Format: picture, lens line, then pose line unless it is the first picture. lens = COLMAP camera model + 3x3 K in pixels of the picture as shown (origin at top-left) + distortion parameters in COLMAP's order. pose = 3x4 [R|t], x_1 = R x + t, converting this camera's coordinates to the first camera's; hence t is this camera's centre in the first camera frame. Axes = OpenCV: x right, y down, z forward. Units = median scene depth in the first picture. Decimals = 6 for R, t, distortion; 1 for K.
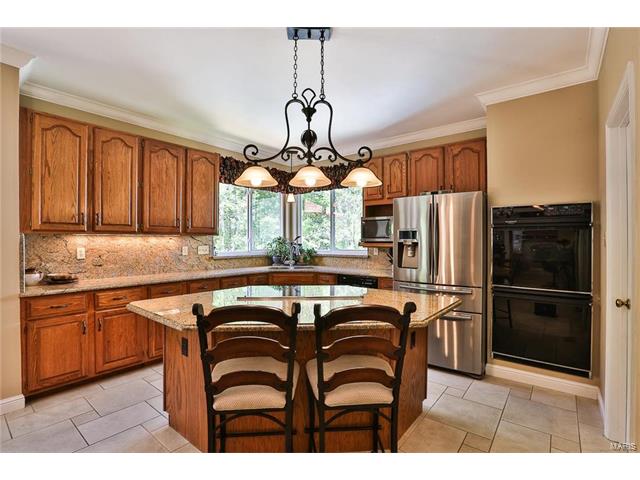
lens RADIAL K [[332.9, 0, 307.9], [0, 332.9, 245.7], [0, 0, 1]] dist [-0.002059, -0.000041]
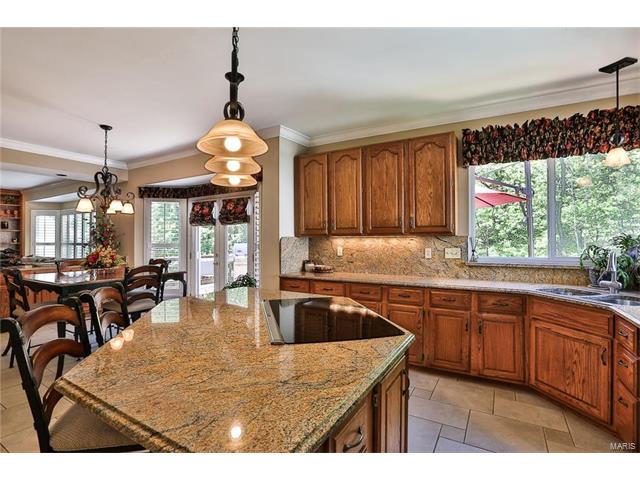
lens RADIAL K [[316.5, 0, 320.0], [0, 316.5, 240.0], [0, 0, 1]] dist [-0.002098, 0.000105]
pose [[0.163634, -0.005220, -0.986507, 0.490823], [-0.015485, 0.999849, -0.007859, -0.010171], [0.986400, 0.016562, 0.163529, 0.684155]]
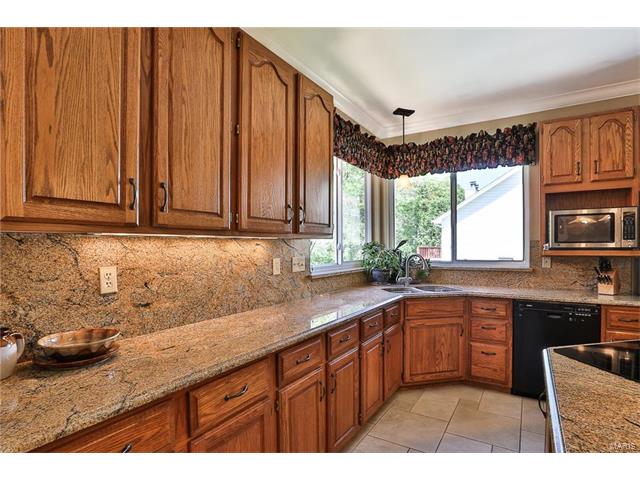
lens RADIAL K [[345.9, 0, 316.2], [0, 345.9, 255.6], [0, 0, 1]] dist [-0.026440, 0.001677]
pose [[0.988597, -0.009300, 0.150295, -0.461917], [0.007797, 0.999914, 0.010582, -0.009725], [-0.150381, -0.009289, 0.988584, 0.502769]]
